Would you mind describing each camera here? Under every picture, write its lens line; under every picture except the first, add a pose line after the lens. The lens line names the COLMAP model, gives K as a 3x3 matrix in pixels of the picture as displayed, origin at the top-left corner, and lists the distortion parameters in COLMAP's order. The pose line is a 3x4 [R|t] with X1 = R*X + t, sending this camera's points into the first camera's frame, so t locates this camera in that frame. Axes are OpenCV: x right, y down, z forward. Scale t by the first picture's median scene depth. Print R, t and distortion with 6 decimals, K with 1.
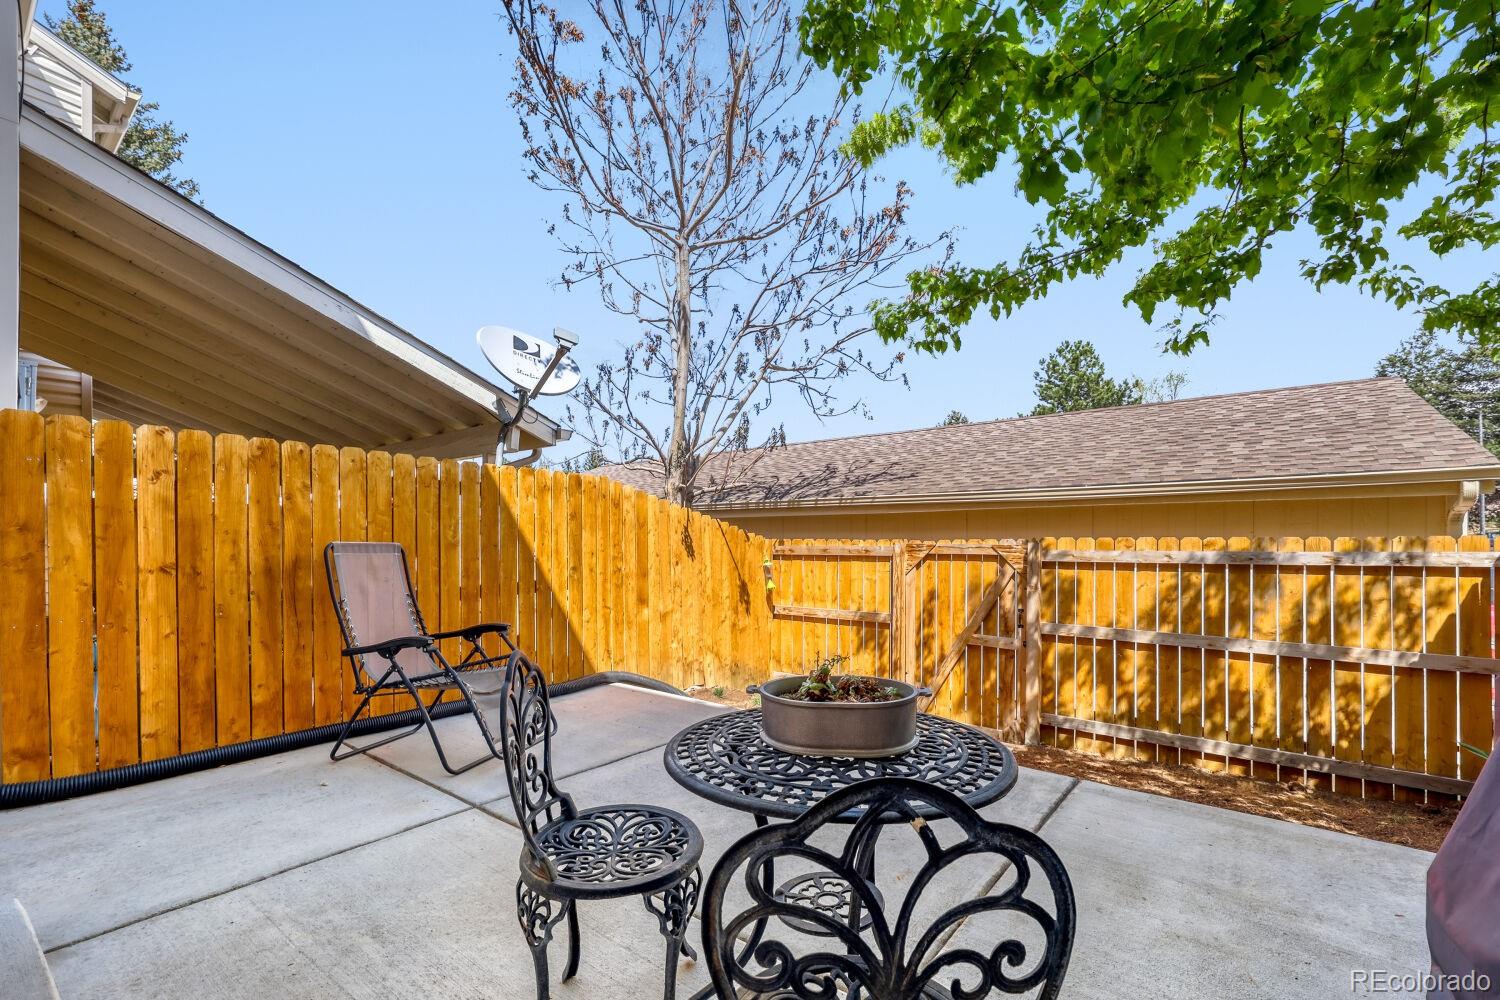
lens RADIAL K [[626.7, 0, 746.6], [0, 626.7, 537.1], [0, 0, 1]] dist [0.000004, 0.000046]
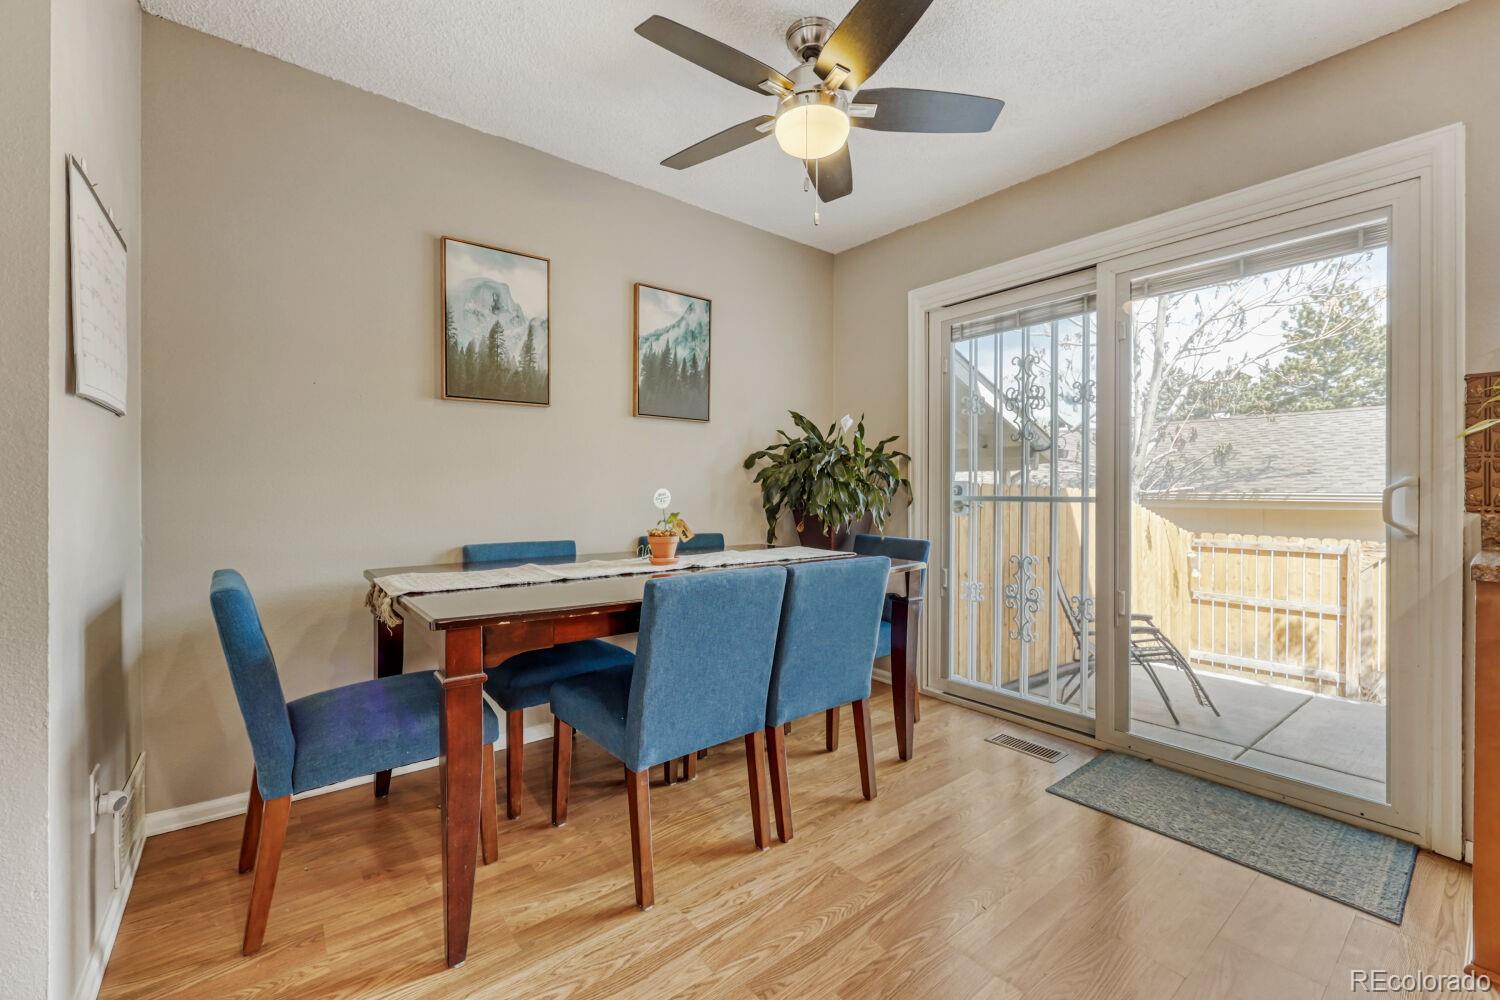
lens RADIAL K [[619.3, 0, 779.2], [0, 619.3, 487.8], [0, 0, 1]] dist [-0.001461, -0.000249]
pose [[0.975087, 0.005314, -0.221759, -0.612831], [-0.008040, 0.999903, -0.011392, -0.083514], [0.221677, 0.012891, 0.975035, -0.365666]]
